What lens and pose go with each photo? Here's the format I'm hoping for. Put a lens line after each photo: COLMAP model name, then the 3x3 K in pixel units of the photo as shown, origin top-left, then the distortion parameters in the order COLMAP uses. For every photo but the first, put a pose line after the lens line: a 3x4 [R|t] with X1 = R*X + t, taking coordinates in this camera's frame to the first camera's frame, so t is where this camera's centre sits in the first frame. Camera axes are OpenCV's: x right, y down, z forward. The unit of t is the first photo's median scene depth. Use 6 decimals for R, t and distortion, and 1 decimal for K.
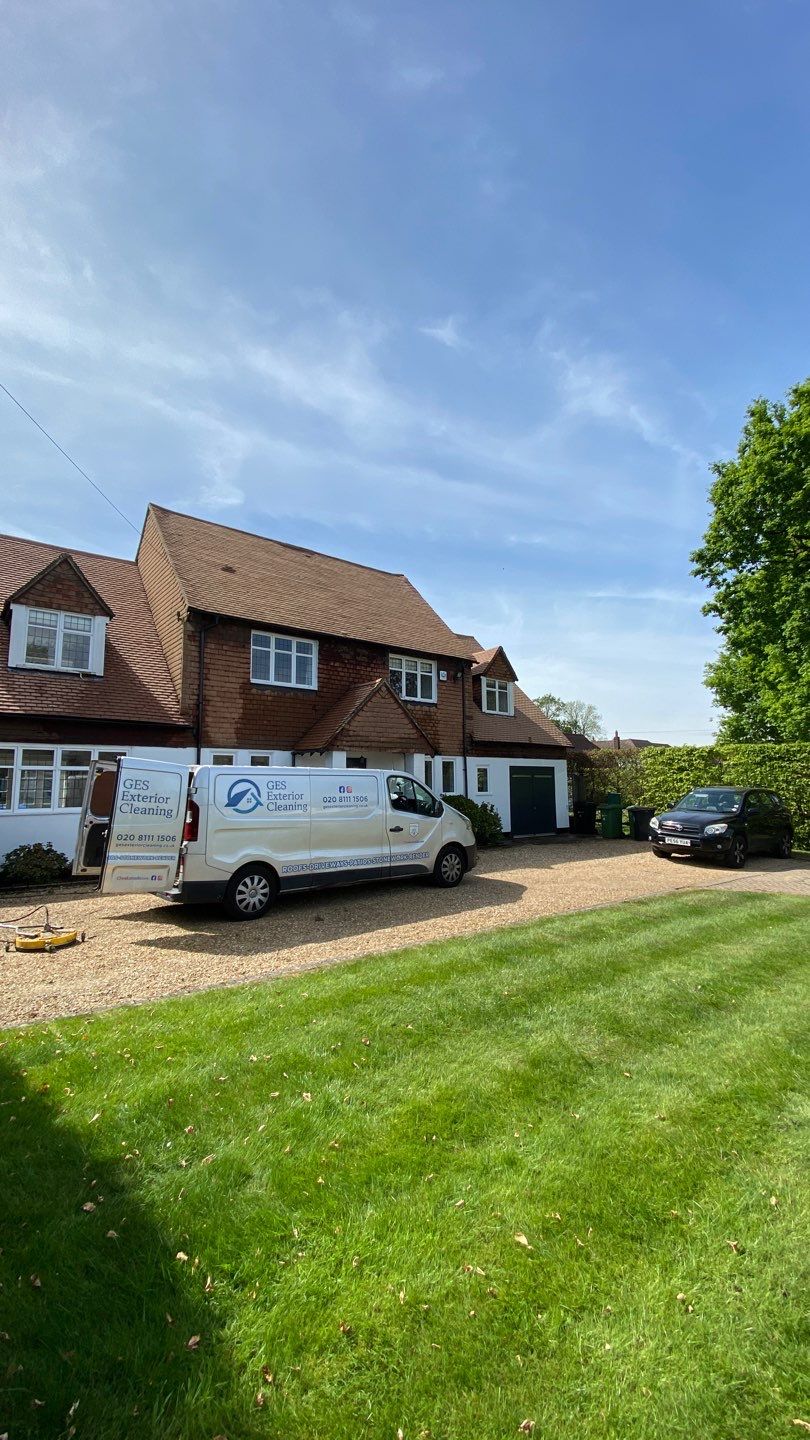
lens RADIAL K [[597.1, 0, 425.8], [0, 597.1, 713.4], [0, 0, 1]] dist [0.000414, -0.000225]
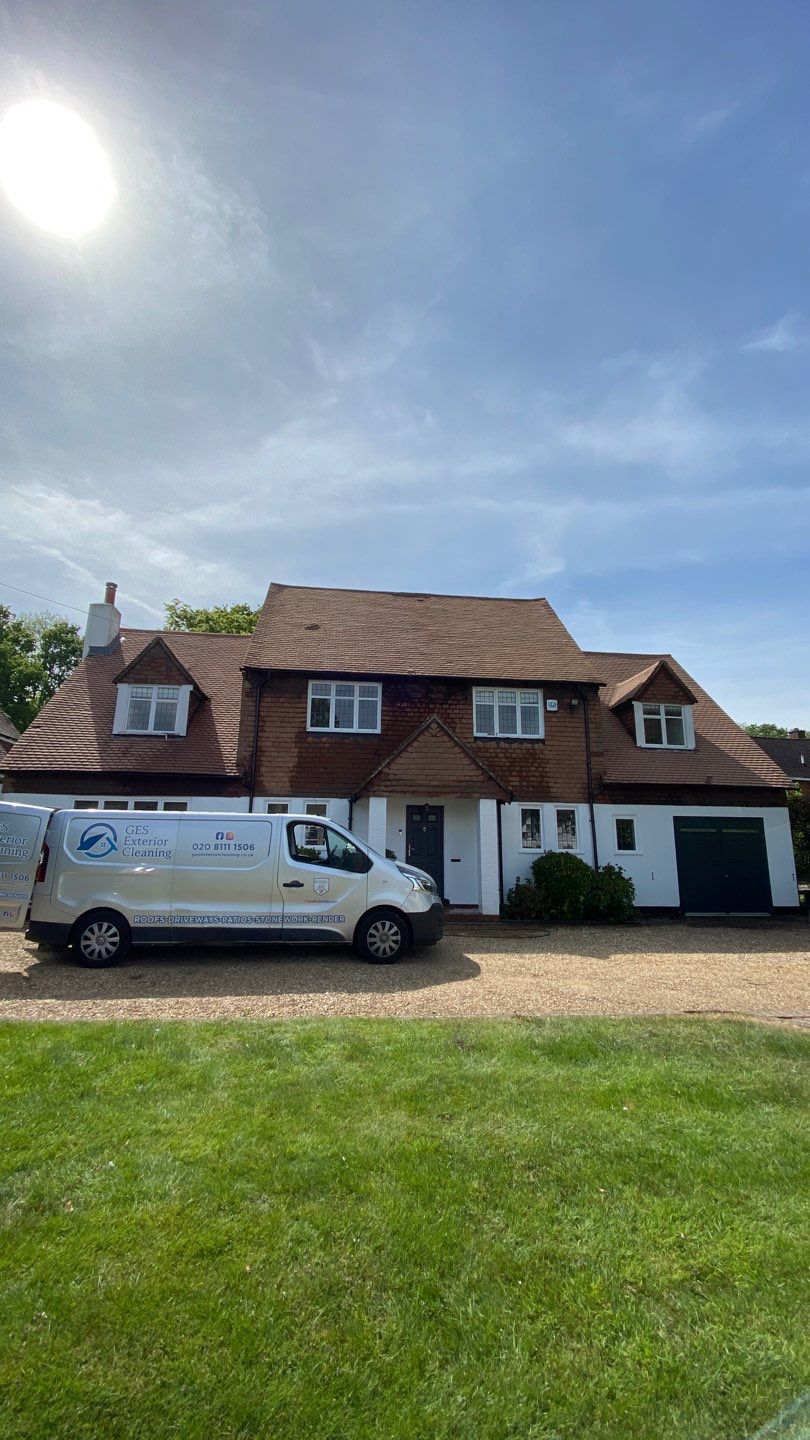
lens RADIAL K [[584.2, 0, 405.0], [0, 584.2, 720.0], [0, 0, 1]] dist [-0.000440, -0.000196]
pose [[0.831416, -0.095845, -0.547322, 0.404677], [0.049905, 0.993911, -0.098241, 0.036327], [0.553405, 0.054365, 0.831136, 0.275255]]
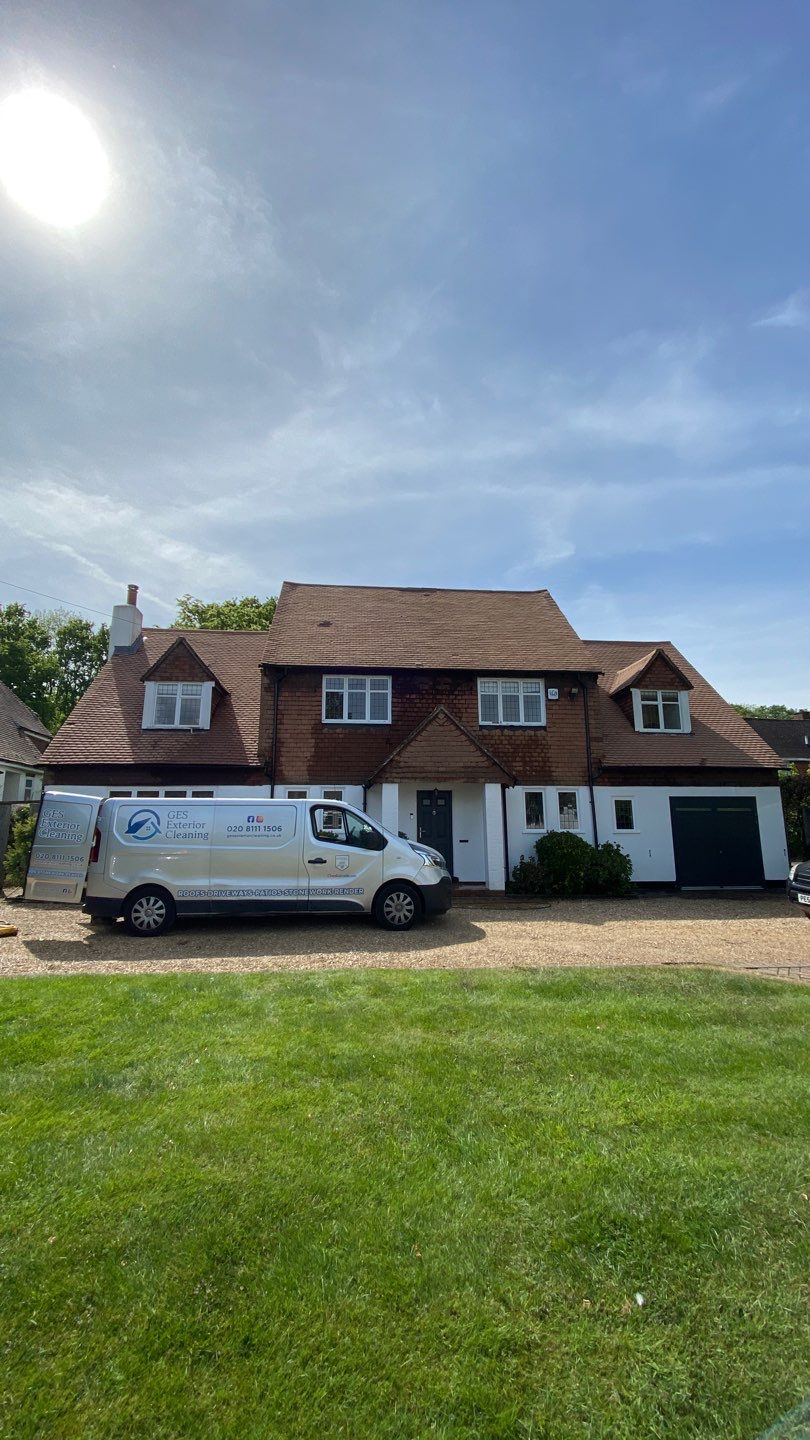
lens RADIAL K [[584.2, 0, 405.0], [0, 584.2, 720.0], [0, 0, 1]] dist [-0.000440, -0.000196]
pose [[0.820968, -0.099590, -0.562221, 0.441404], [0.067203, 0.994681, -0.078063, 0.037003], [0.567005, 0.026304, 0.823294, 0.219715]]
